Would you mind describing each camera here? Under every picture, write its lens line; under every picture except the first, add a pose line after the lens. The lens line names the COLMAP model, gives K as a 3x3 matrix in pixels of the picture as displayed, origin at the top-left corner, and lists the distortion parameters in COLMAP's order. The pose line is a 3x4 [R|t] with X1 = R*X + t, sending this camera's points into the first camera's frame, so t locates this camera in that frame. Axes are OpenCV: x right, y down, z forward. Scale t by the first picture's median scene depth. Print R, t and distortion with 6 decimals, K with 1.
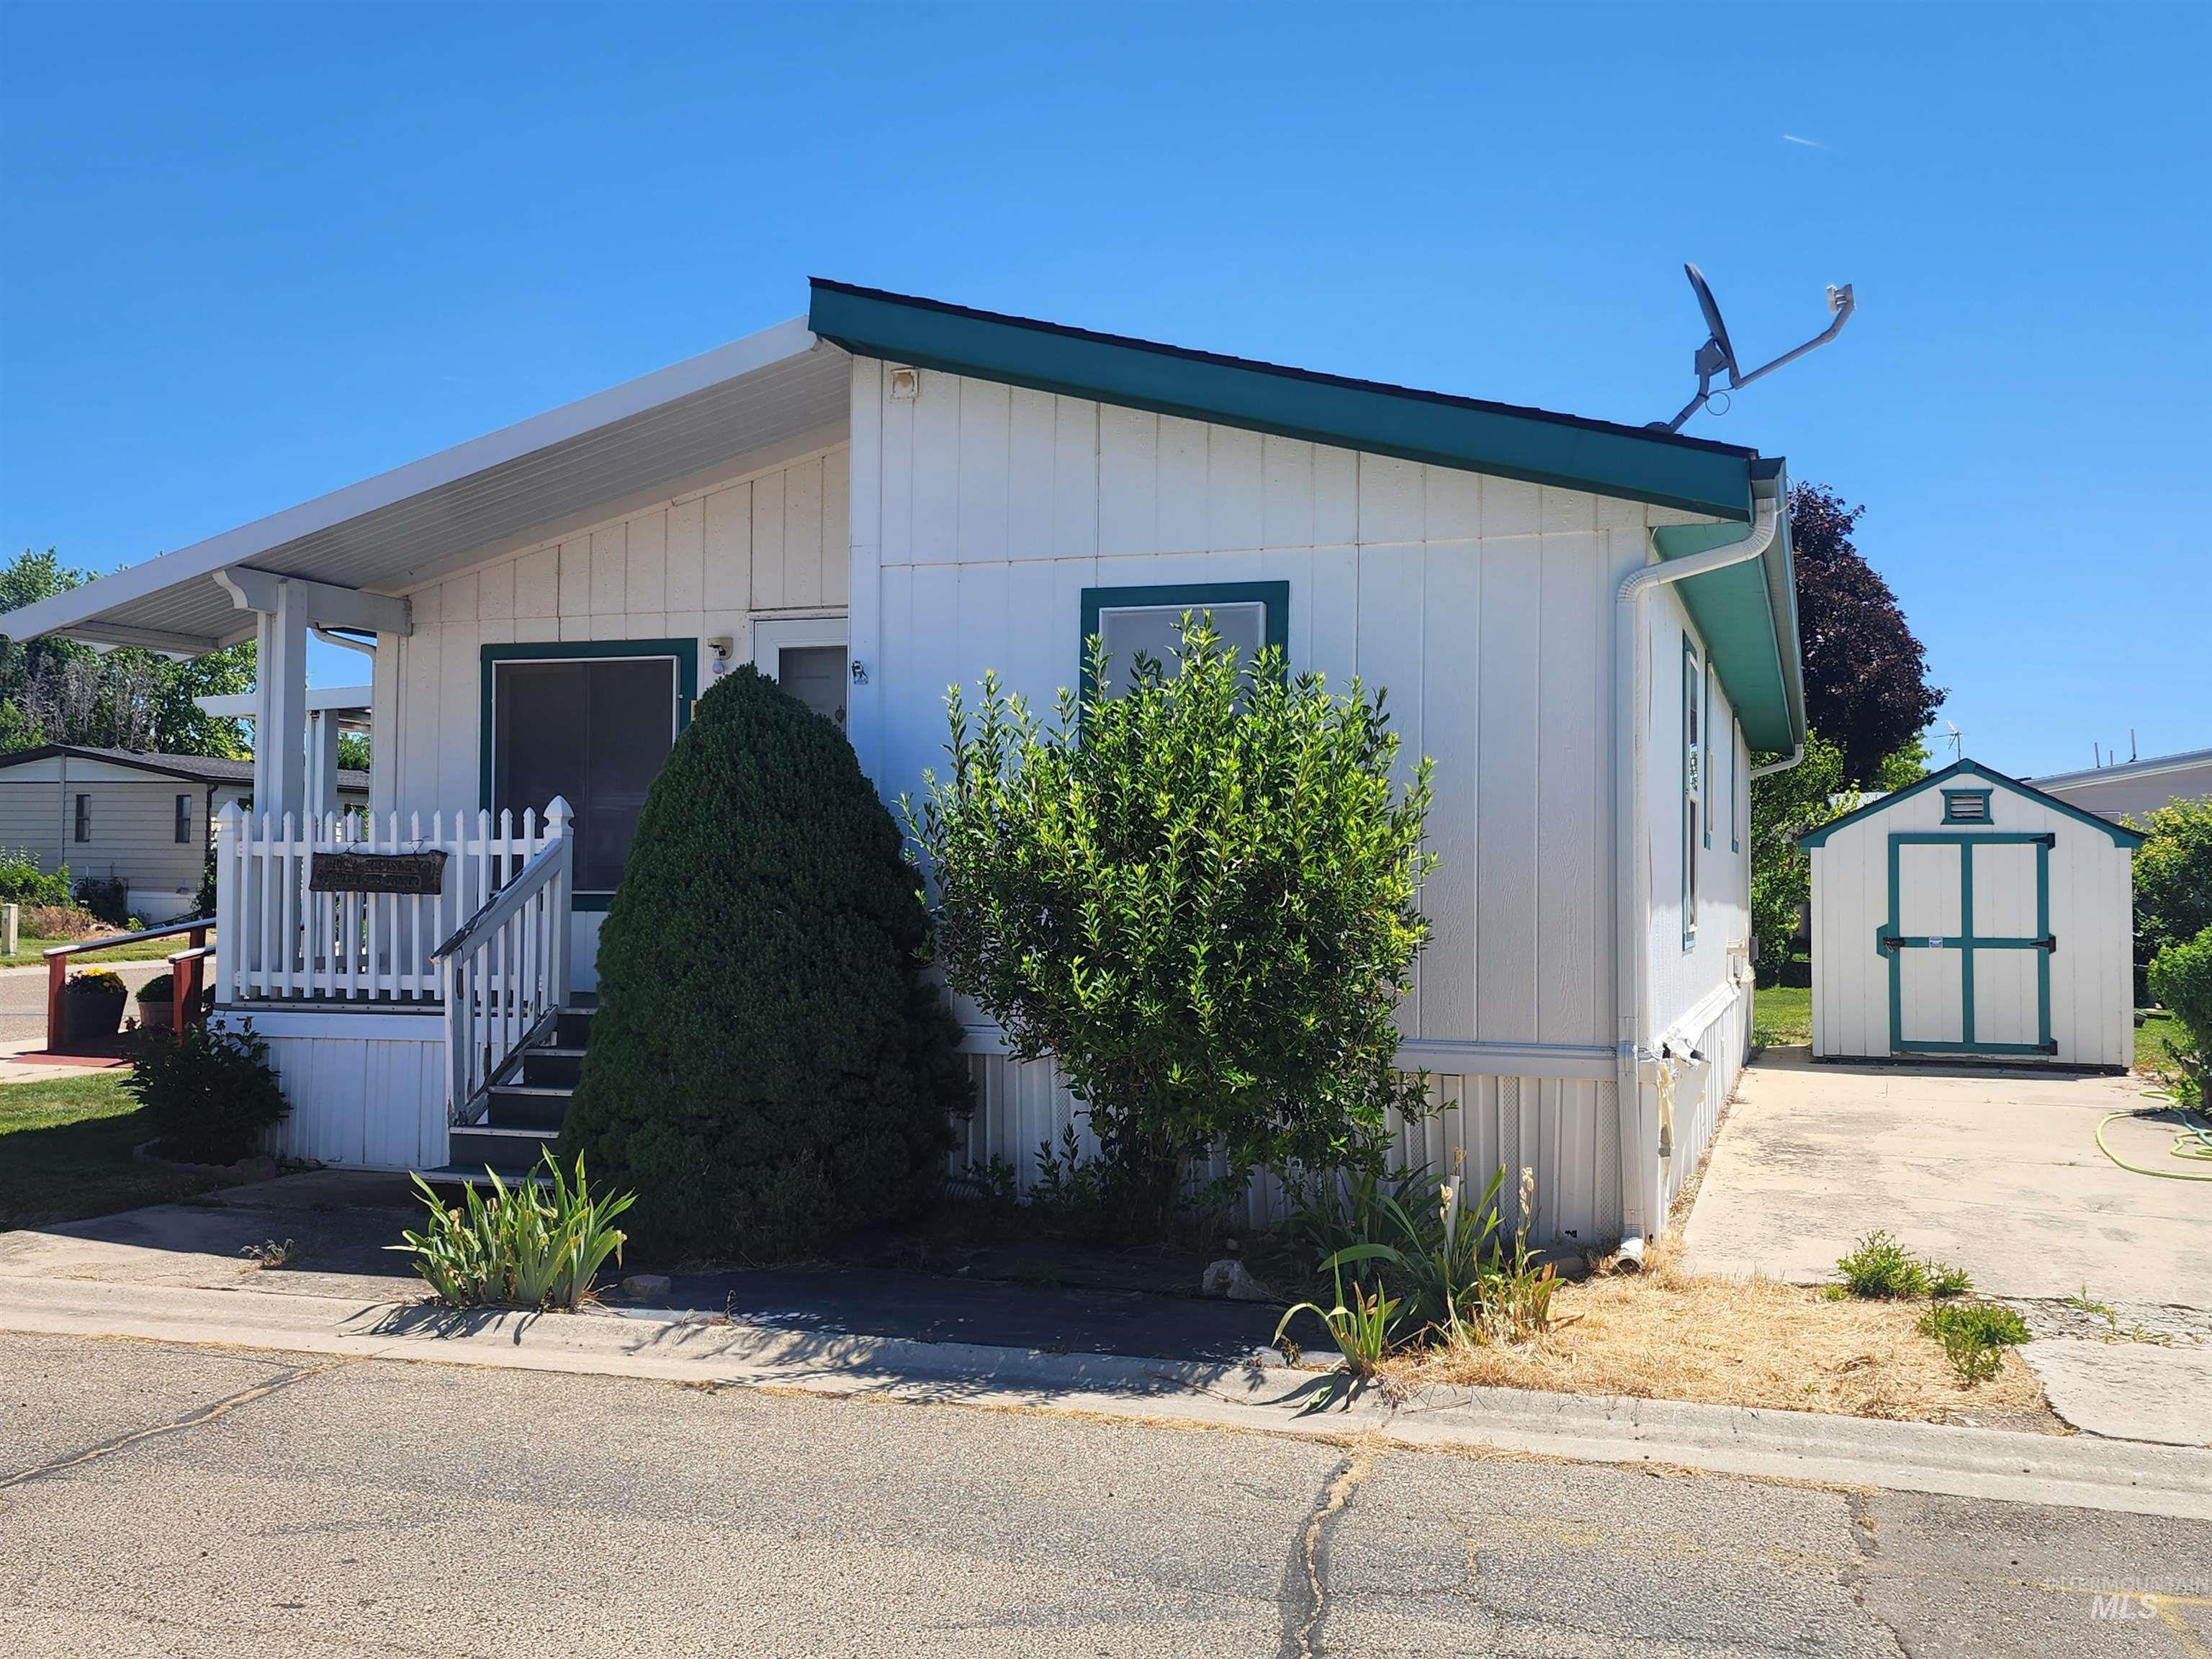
lens RADIAL K [[2110.2, 0, 1107.9], [0, 2110.2, 817.2], [0, 0, 1]] dist [0.060784, 0.000000]
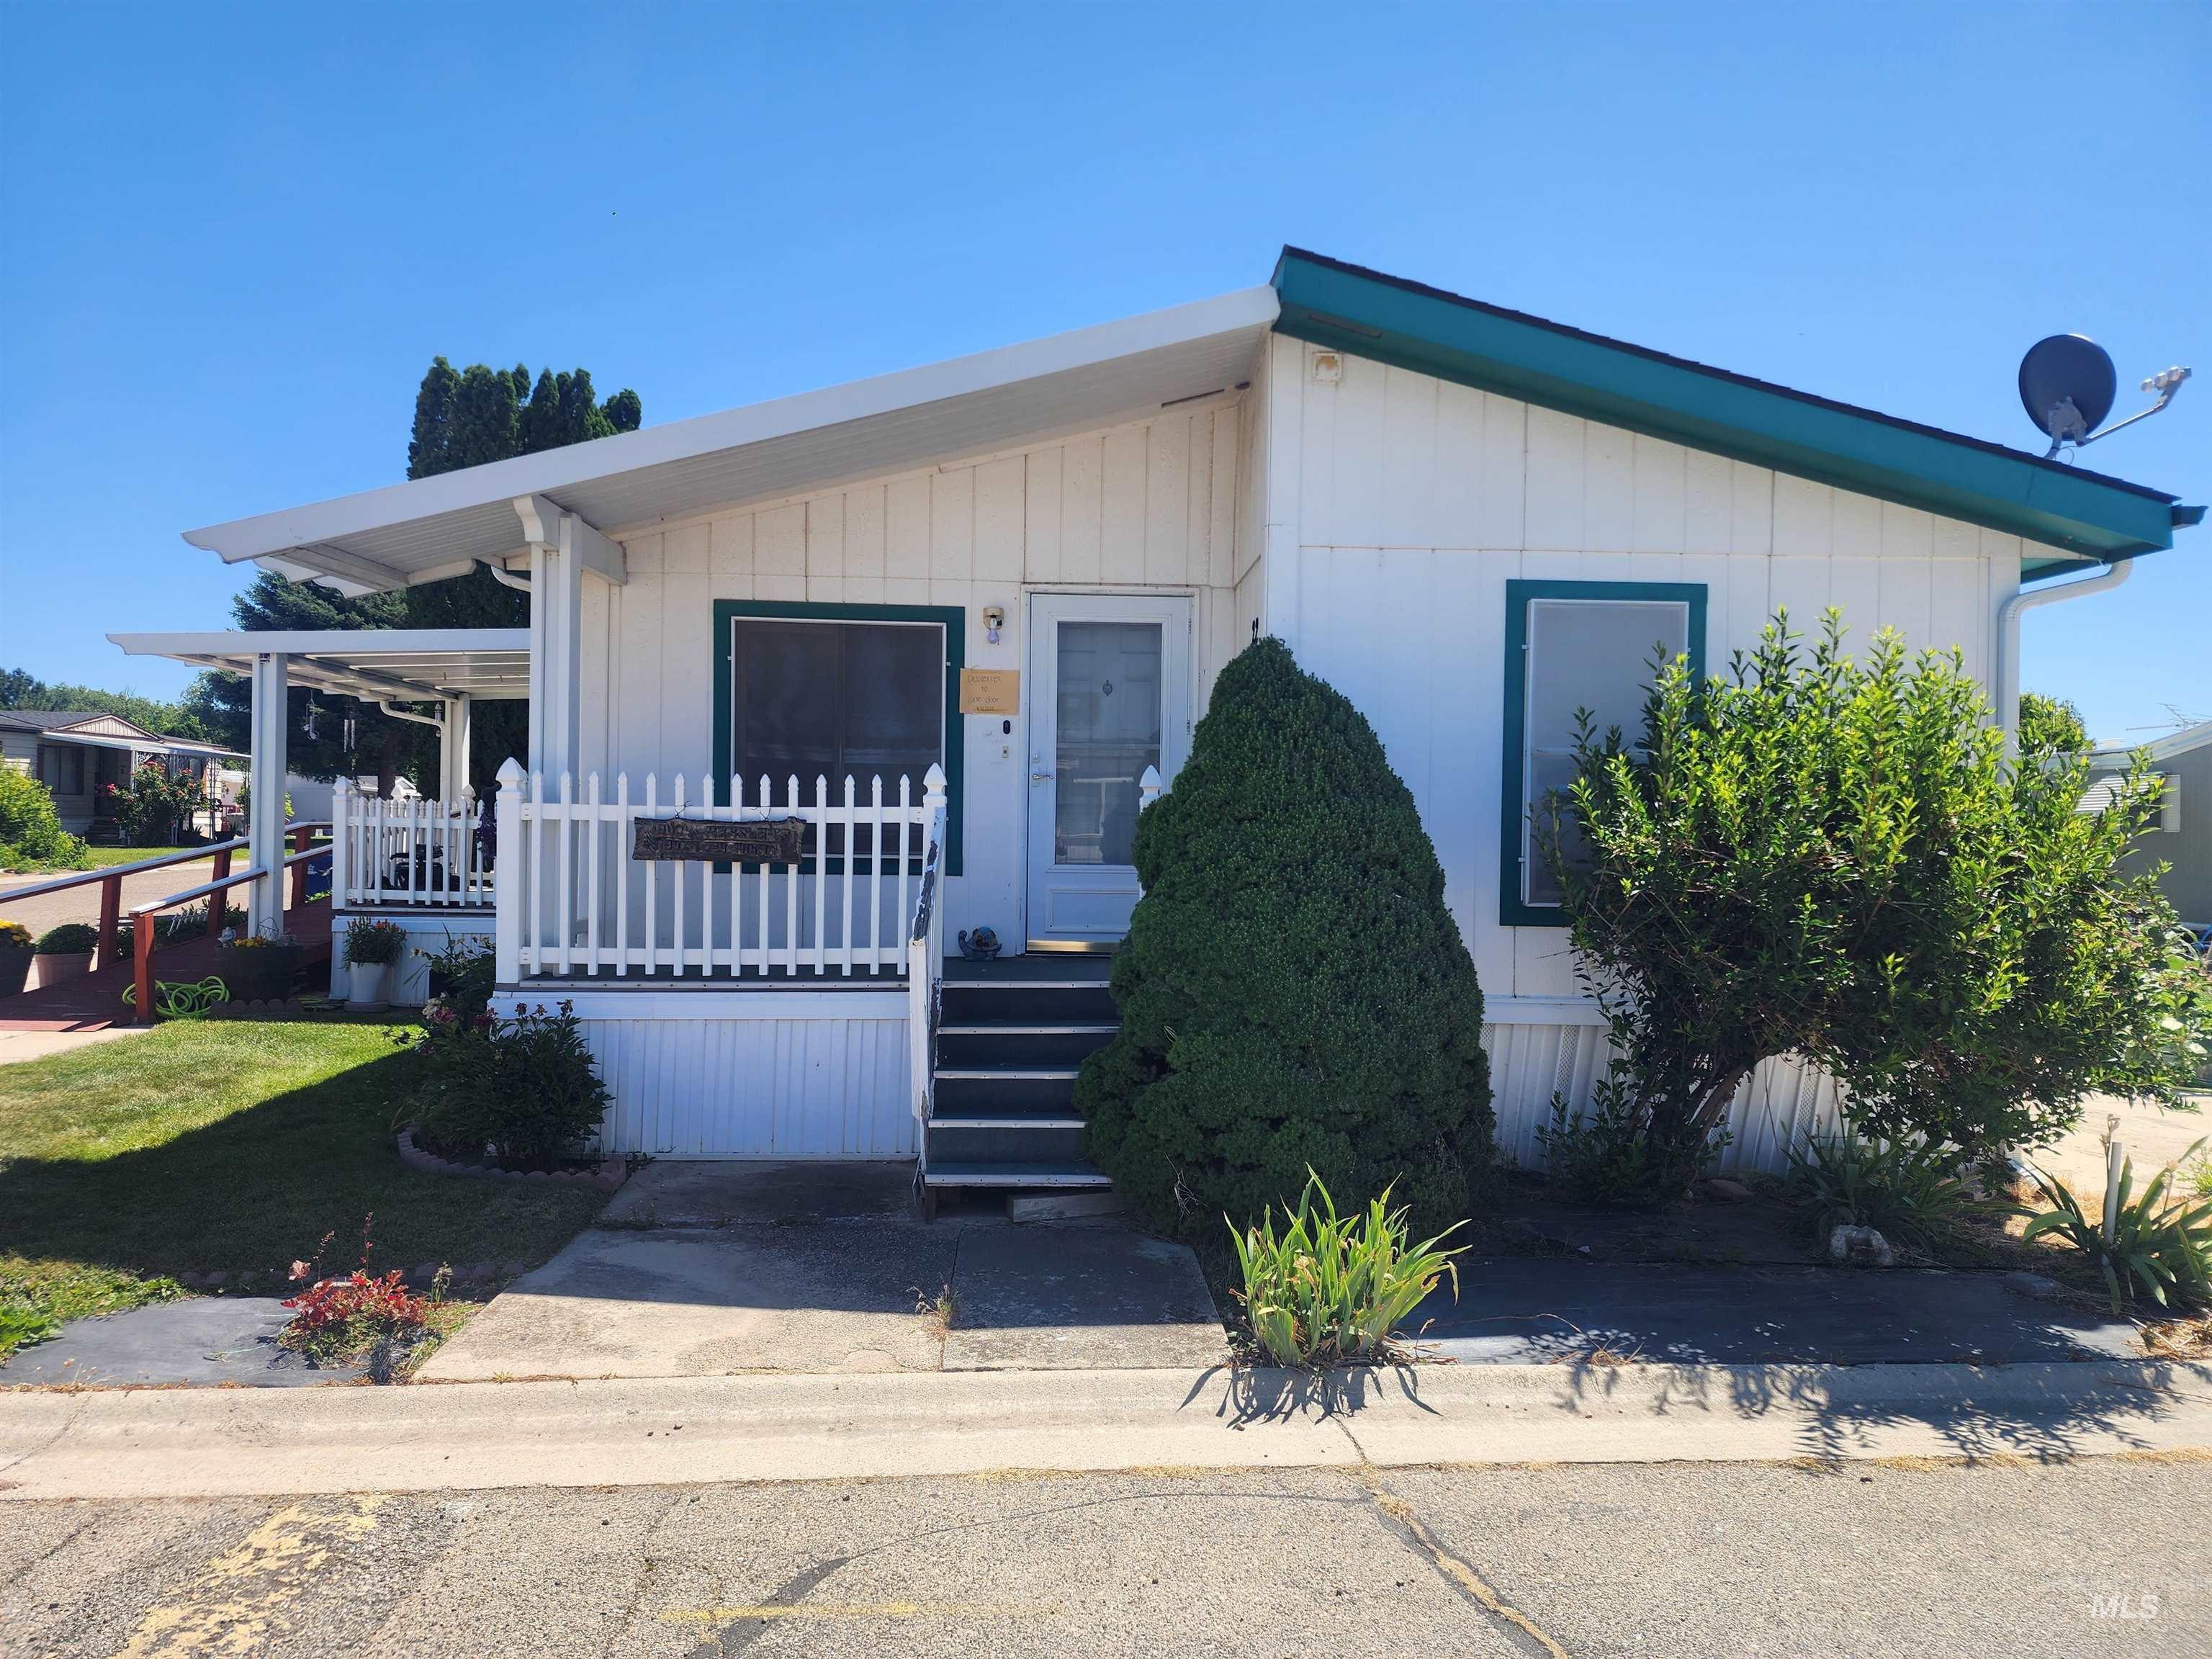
lens RADIAL K [[1496.8, 0, 1109.3], [0, 1496.8, 824.8], [0, 0, 1]] dist [0.026115, -0.013040]
pose [[0.931948, 0.008226, 0.362497, -0.427682], [-0.021031, 0.999286, 0.031394, -0.004801], [-0.361980, -0.036882, 0.931456, 0.336326]]
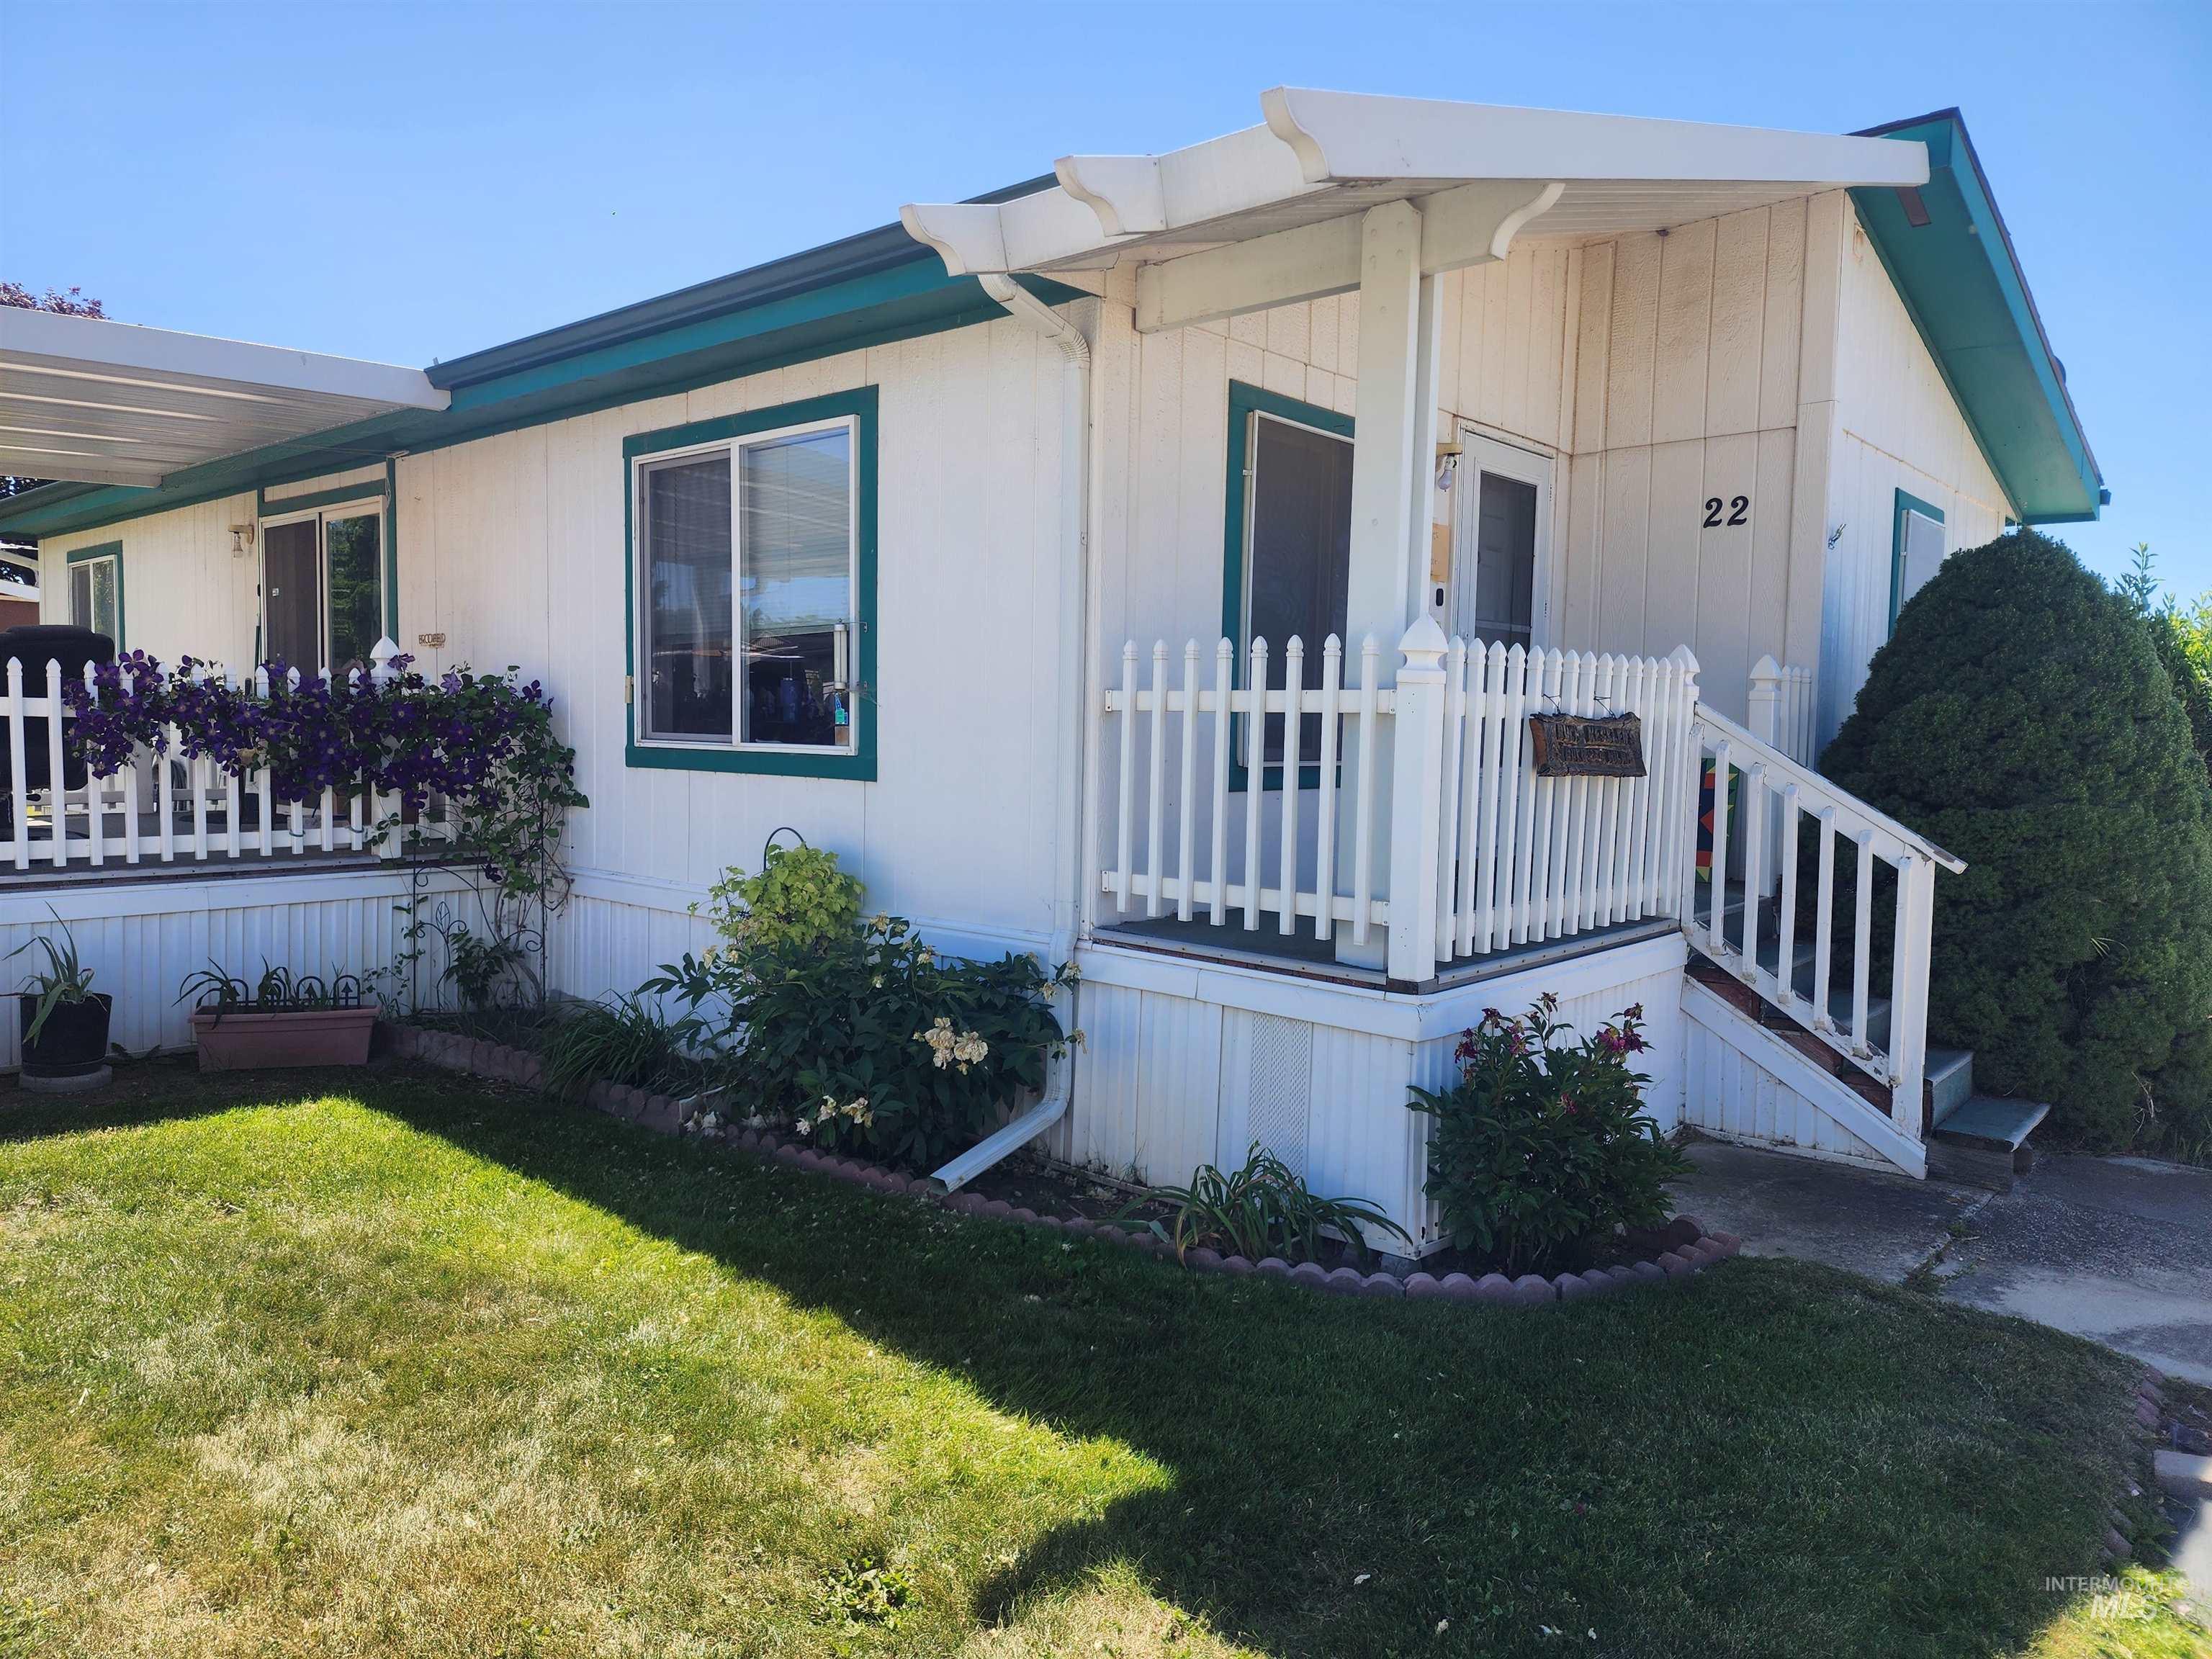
lens RADIAL K [[1496.8, 0, 1094.6], [0, 1496.8, 852.2], [0, 0, 1]] dist [0.026115, -0.013040]
pose [[0.412522, -0.071773, 0.908116, -0.836653], [-0.038133, 0.994657, 0.095935, 0.020829], [-0.910149, -0.074204, 0.407581, 0.961764]]
